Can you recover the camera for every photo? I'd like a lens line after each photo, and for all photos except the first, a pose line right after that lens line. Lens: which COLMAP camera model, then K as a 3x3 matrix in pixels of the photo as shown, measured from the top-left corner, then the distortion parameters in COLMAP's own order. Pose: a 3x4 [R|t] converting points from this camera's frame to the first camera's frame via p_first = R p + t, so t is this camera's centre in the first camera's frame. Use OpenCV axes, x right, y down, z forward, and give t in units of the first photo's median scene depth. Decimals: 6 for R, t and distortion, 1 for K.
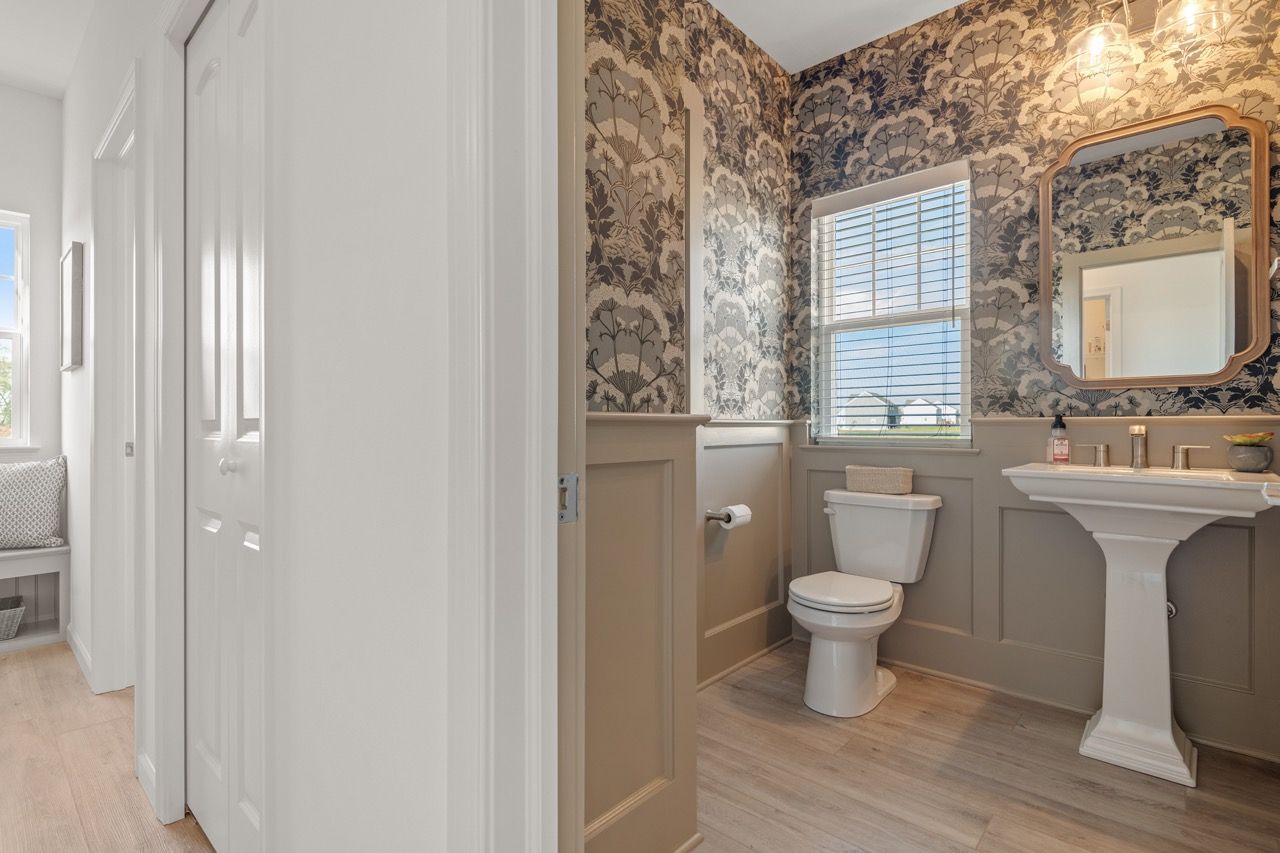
lens RADIAL K [[592.4, 0, 635.6], [0, 592.4, 427.3], [0, 0, 1]] dist [0.009441, -0.010797]
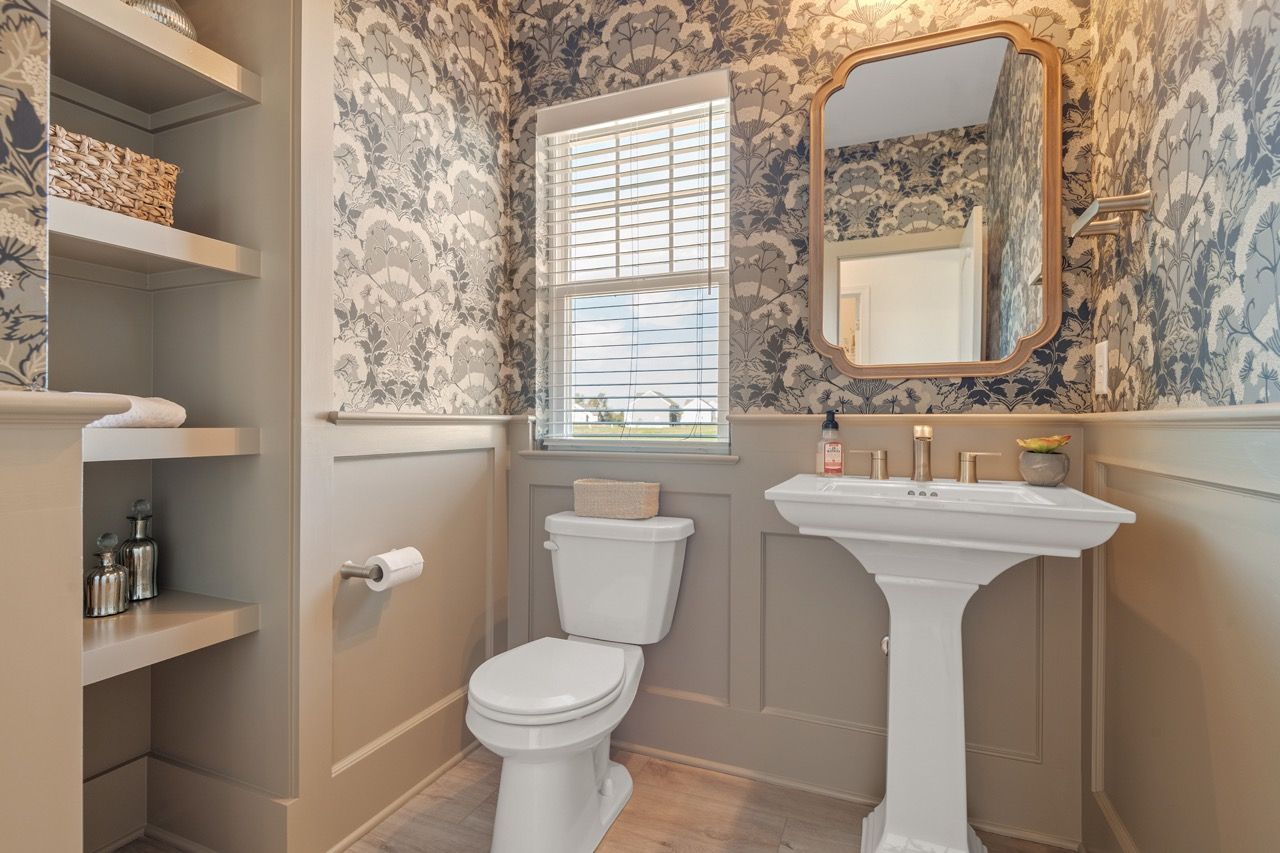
lens RADIAL K [[592.4, 0, 634.7], [0, 592.4, 427.1], [0, 0, 1]] dist [0.009441, -0.010797]
pose [[0.943364, 0.004165, 0.331734, 0.200300], [-0.005515, 0.999980, 0.003128, -0.001463], [-0.331714, -0.004781, 0.943368, 0.326912]]
